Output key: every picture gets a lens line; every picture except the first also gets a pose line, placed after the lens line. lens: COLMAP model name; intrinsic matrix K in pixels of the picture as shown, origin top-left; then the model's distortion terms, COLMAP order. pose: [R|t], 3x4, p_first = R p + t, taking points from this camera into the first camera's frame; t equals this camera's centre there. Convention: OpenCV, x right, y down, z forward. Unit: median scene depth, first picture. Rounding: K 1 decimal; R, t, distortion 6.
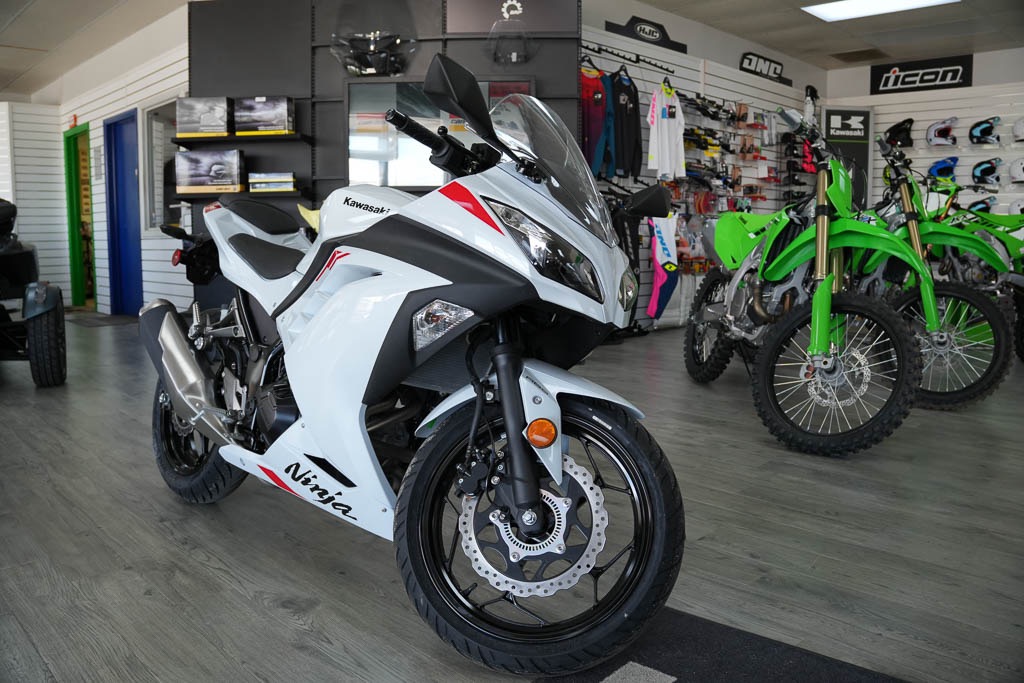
lens RADIAL K [[820.1, 0, 511.2], [0, 820.1, 338.8], [0, 0, 1]] dist [-0.215643, 0.136113]
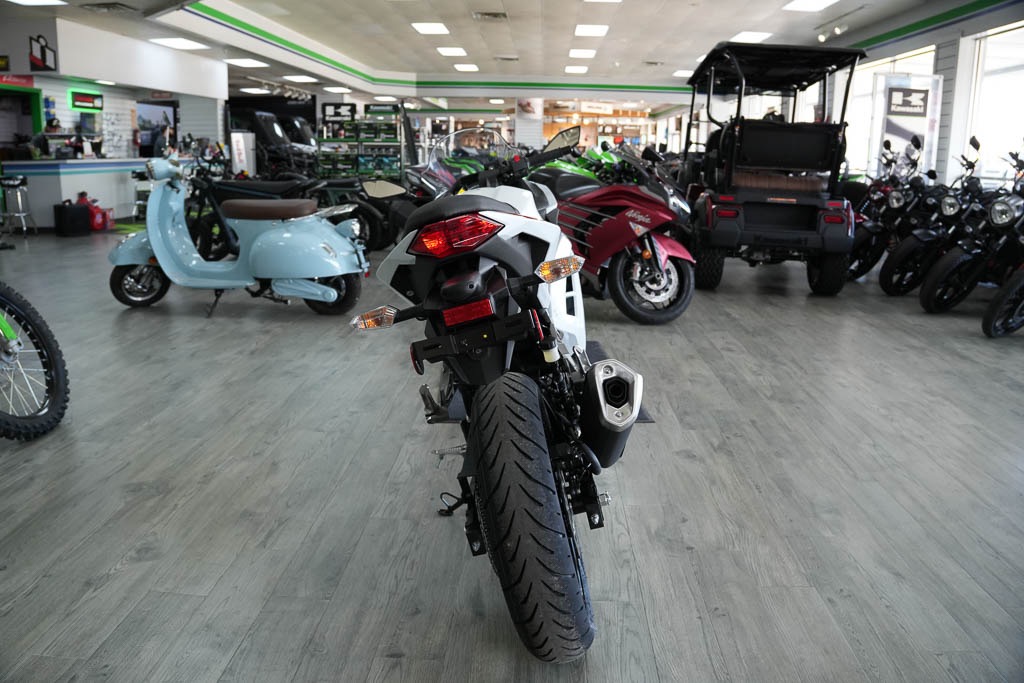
lens RADIAL K [[820.1, 0, 511.2], [0, 820.1, 338.8], [0, 0, 1]] dist [-0.215643, 0.136113]
pose [[-0.690115, -0.178173, 0.701424, -1.207037], [0.069628, 0.948376, 0.309409, -0.397722], [-0.720342, 0.262367, -0.642083, 2.082615]]
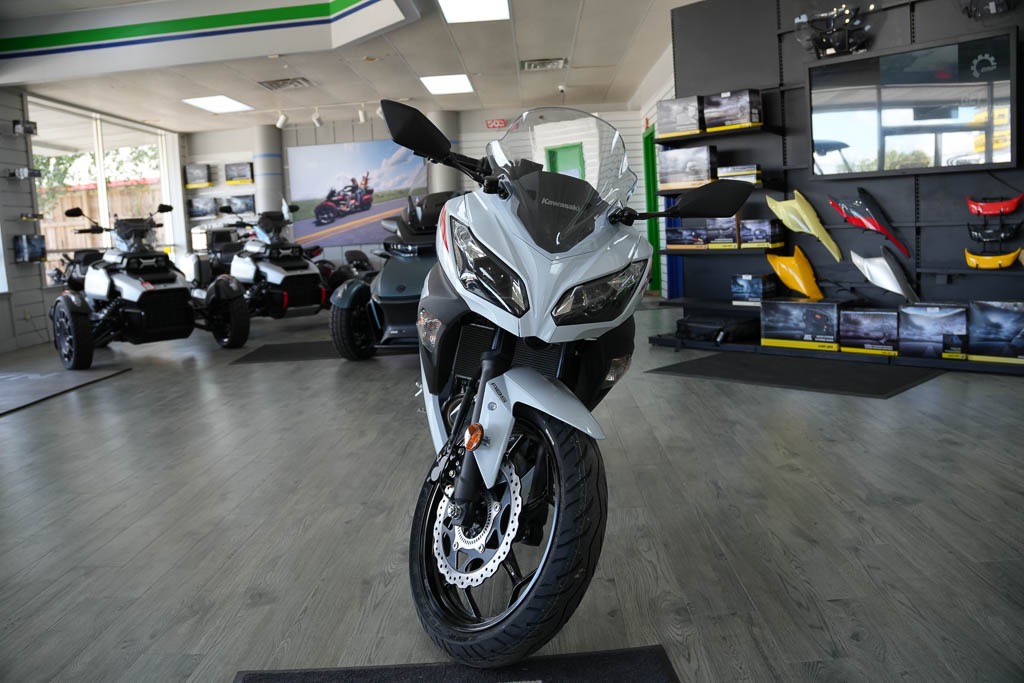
lens RADIAL K [[820.1, 0, 511.2], [0, 820.1, 338.8], [0, 0, 1]] dist [-0.215643, 0.136113]
pose [[0.696595, 0.052623, -0.715532, 0.731716], [-0.036931, 0.998614, 0.037489, -0.048334], [0.716513, 0.000311, 0.697573, 0.257153]]
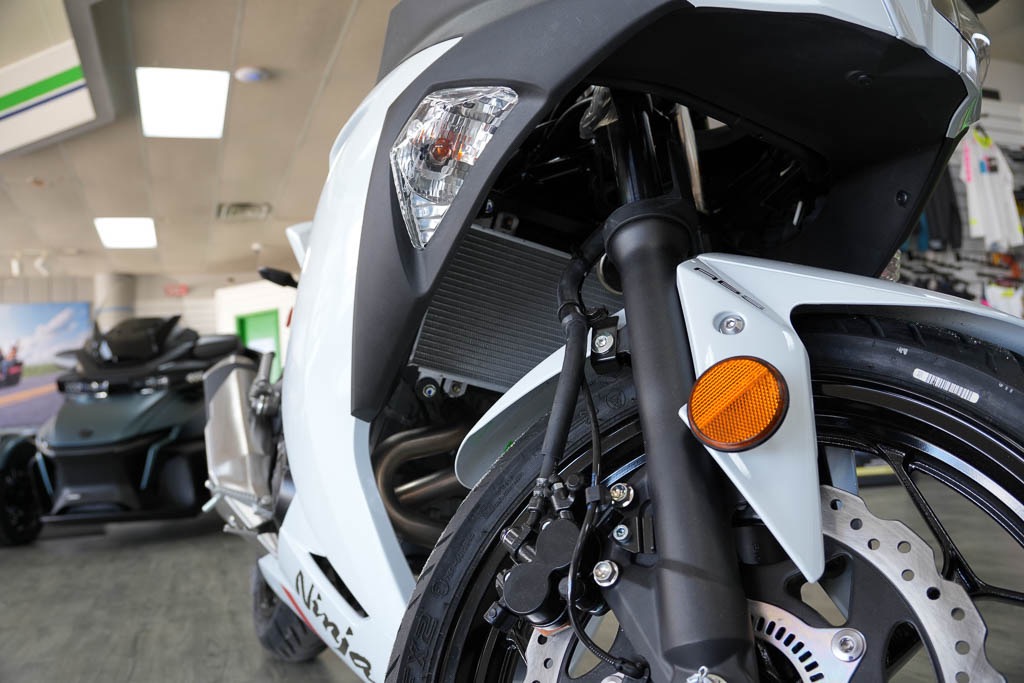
lens RADIAL K [[820.1, 0, 511.2], [0, 820.1, 338.8], [0, 0, 1]] dist [-0.215643, 0.136113]
pose [[0.923982, -0.111287, -0.365885, 0.063374], [0.030965, 0.975354, -0.218464, 0.136121], [0.381179, 0.190527, 0.904656, 0.616509]]
